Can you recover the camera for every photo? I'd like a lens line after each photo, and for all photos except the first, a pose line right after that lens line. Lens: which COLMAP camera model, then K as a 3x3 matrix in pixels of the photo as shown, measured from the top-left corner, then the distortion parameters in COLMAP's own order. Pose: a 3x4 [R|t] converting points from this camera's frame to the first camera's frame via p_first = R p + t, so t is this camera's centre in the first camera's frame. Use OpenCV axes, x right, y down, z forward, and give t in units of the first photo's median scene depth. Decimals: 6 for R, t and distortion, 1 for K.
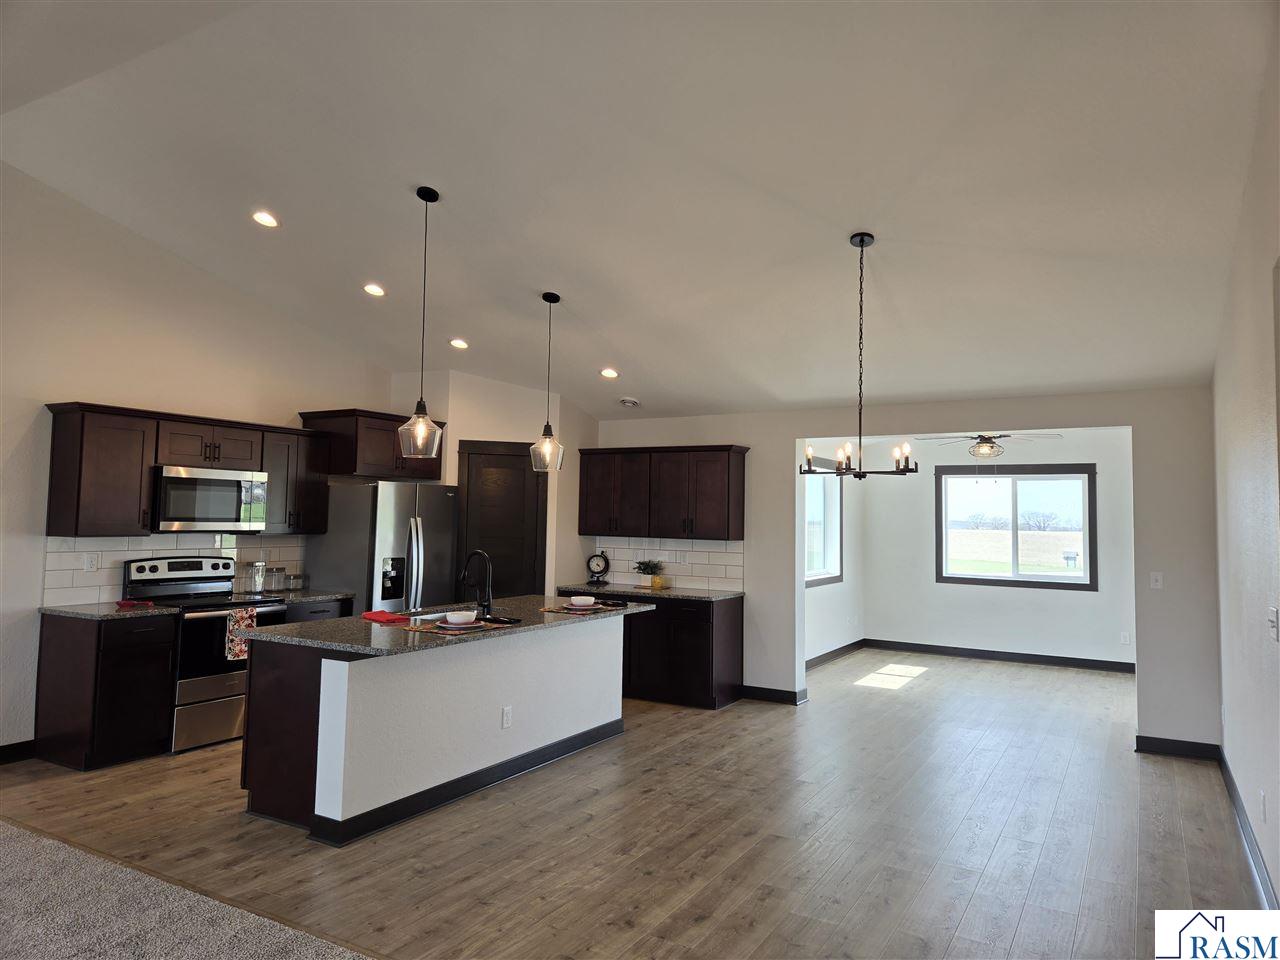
lens RADIAL K [[847.7, 0, 639.9], [0, 847.7, 470.4], [0, 0, 1]] dist [0.078536, -0.074590]
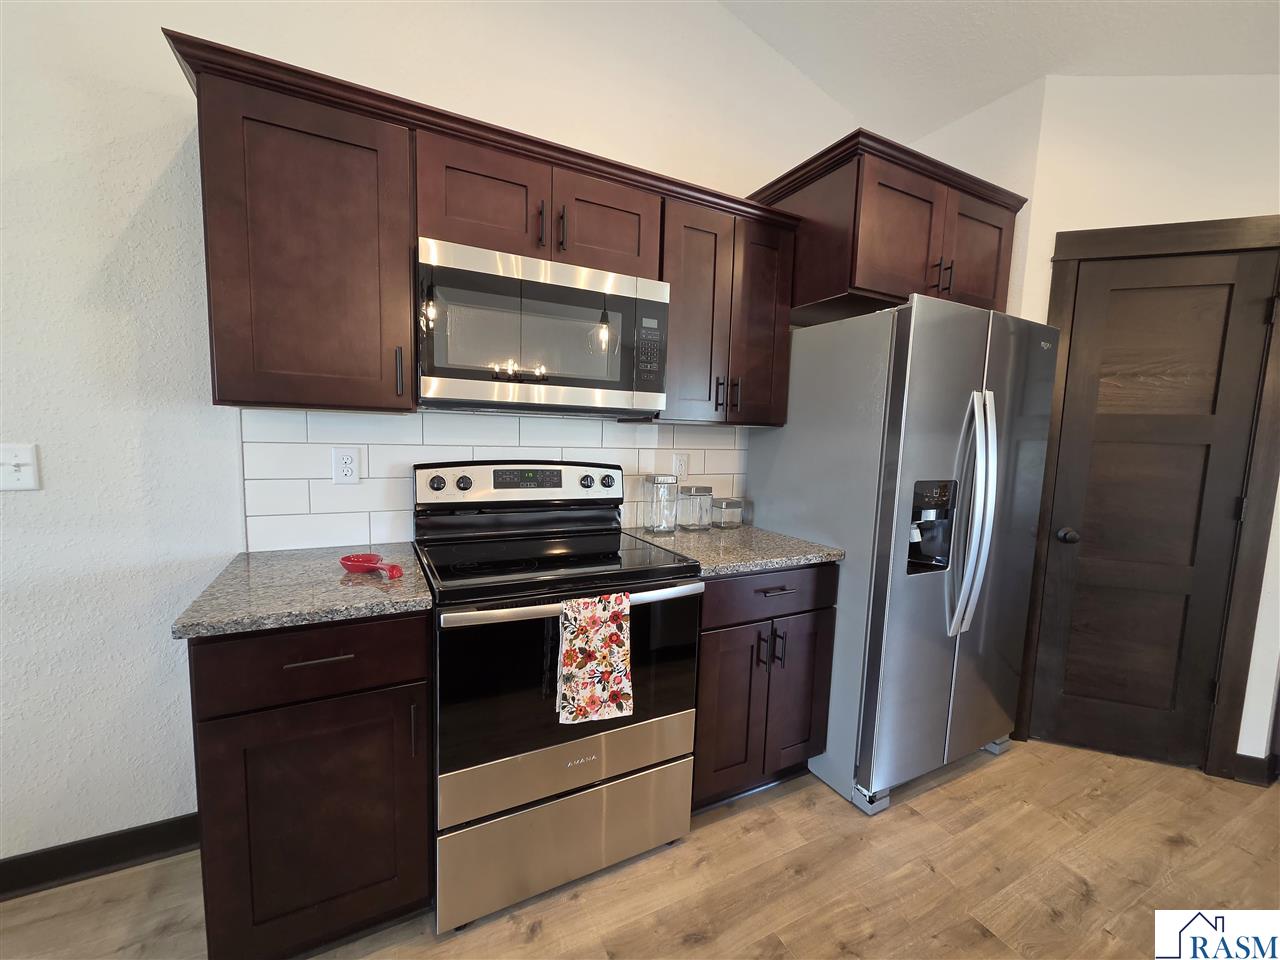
lens RADIAL K [[517.2, 0, 640.9], [0, 517.2, 486.9], [0, 0, 1]] dist [0.012990, 0.000024]
pose [[0.835929, 0.064067, -0.545085, -0.295020], [0.017965, 0.989437, 0.143845, 0.070691], [0.548543, -0.130037, 0.825948, 0.763501]]
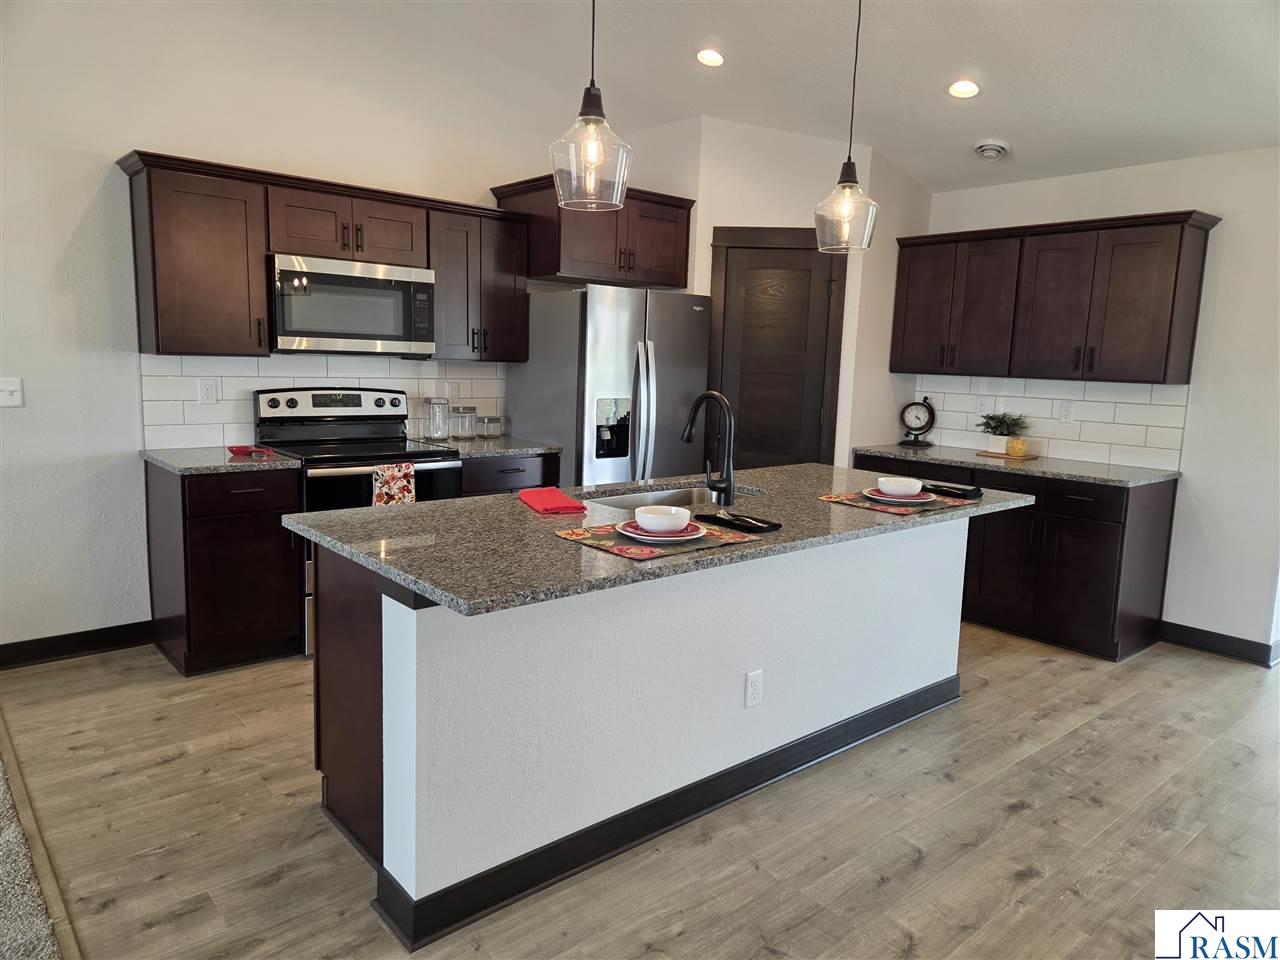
lens RADIAL K [[847.7, 0, 639.9], [0, 847.7, 470.4], [0, 0, 1]] dist [0.078536, -0.074590]
pose [[0.941429, 0.056515, -0.332441, -0.039131], [0.005885, 0.982952, 0.183766, 0.036417], [0.337160, -0.174959, 0.925048, 0.395072]]
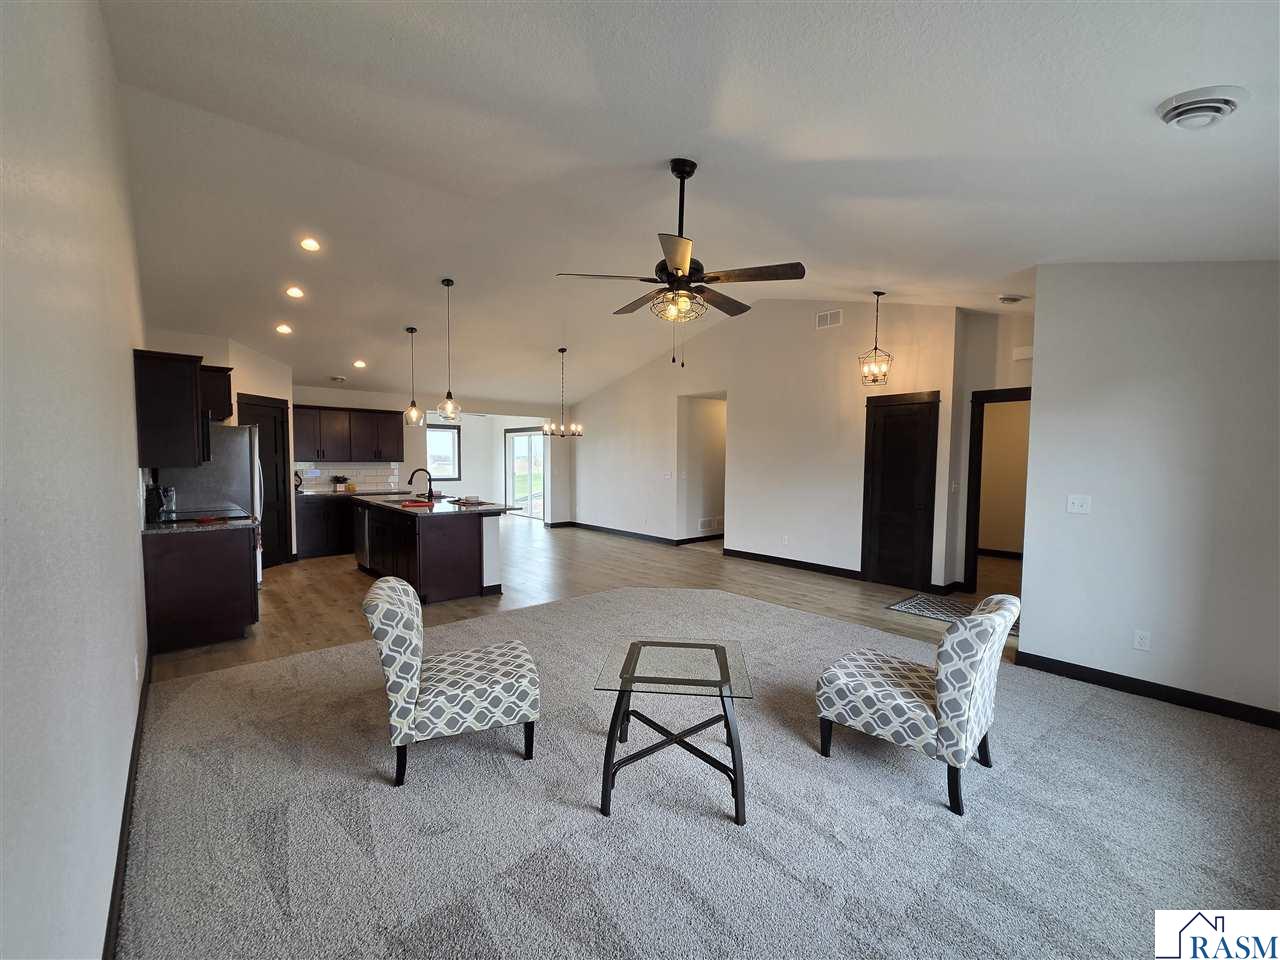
lens RADIAL K [[517.2, 0, 640.9], [0, 517.2, 486.9], [0, 0, 1]] dist [0.012990, 0.000024]
pose [[0.329031, -0.066586, 0.941969, -0.980814], [-0.060827, 0.993945, 0.091507, -0.001419], [-0.942358, -0.087406, 0.322989, 0.140036]]
